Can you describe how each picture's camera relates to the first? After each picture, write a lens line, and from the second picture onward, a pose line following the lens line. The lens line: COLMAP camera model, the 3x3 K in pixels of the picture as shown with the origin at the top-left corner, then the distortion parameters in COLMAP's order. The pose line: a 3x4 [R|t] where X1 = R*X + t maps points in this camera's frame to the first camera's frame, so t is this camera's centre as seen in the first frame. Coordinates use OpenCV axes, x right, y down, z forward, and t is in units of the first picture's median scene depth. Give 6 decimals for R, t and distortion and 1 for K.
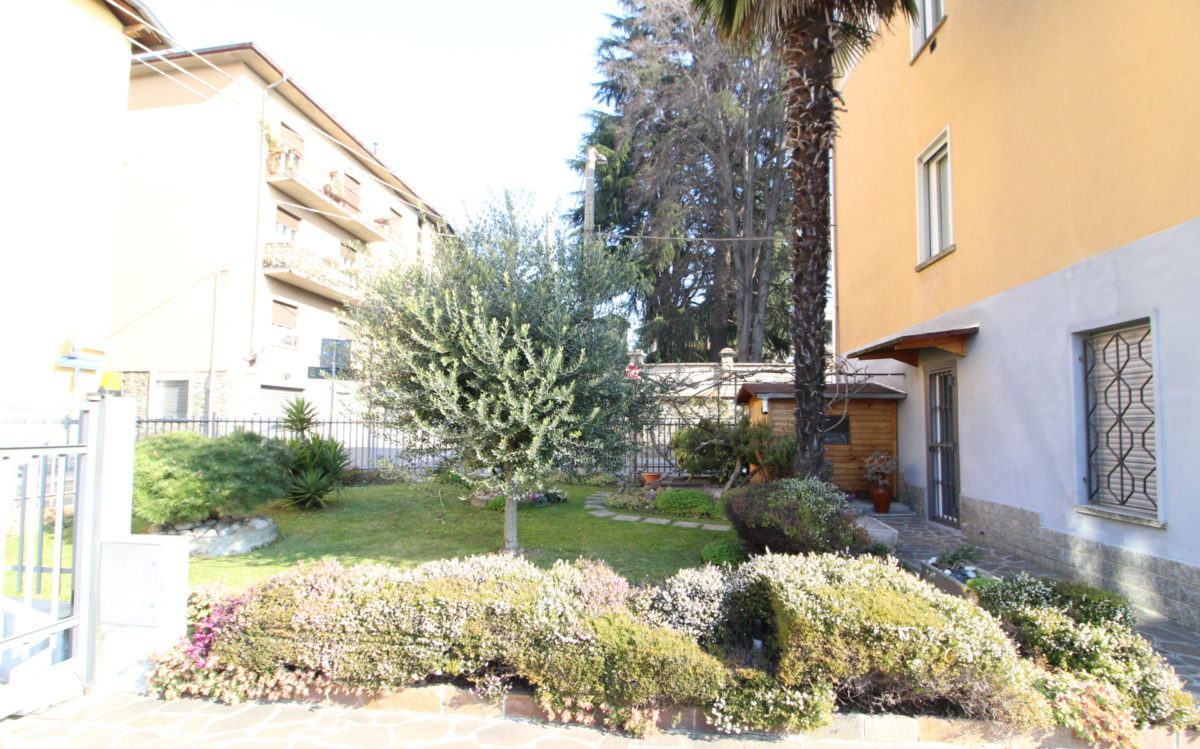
lens RADIAL K [[550.2, 0, 617.7], [0, 550.2, 387.9], [0, 0, 1]] dist [-0.013149, -0.000298]
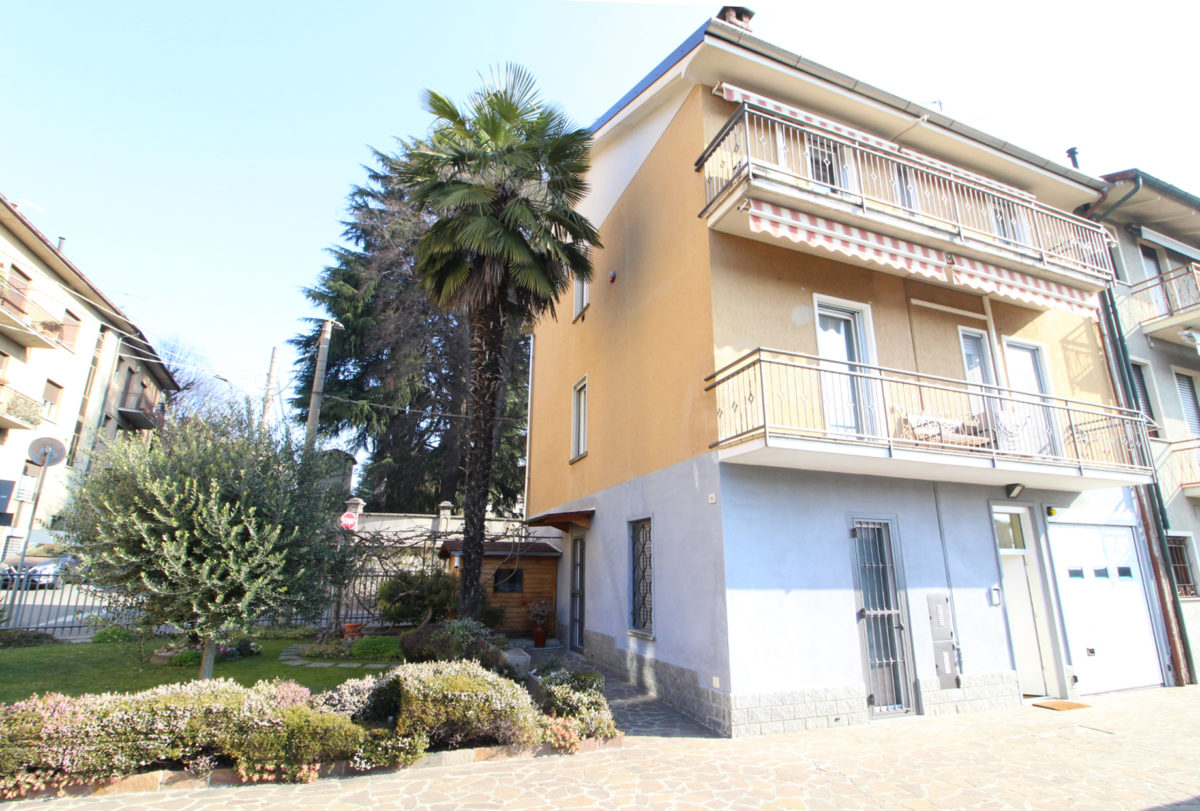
lens RADIAL K [[559.1, 0, 597.3], [0, 559.1, 417.9], [0, 0, 1]] dist [0.001337, -0.010992]
pose [[0.907752, 0.107346, 0.405539, 0.020556], [-0.024128, 0.978466, -0.204993, -0.057312], [-0.418812, 0.176298, 0.890795, -0.535485]]
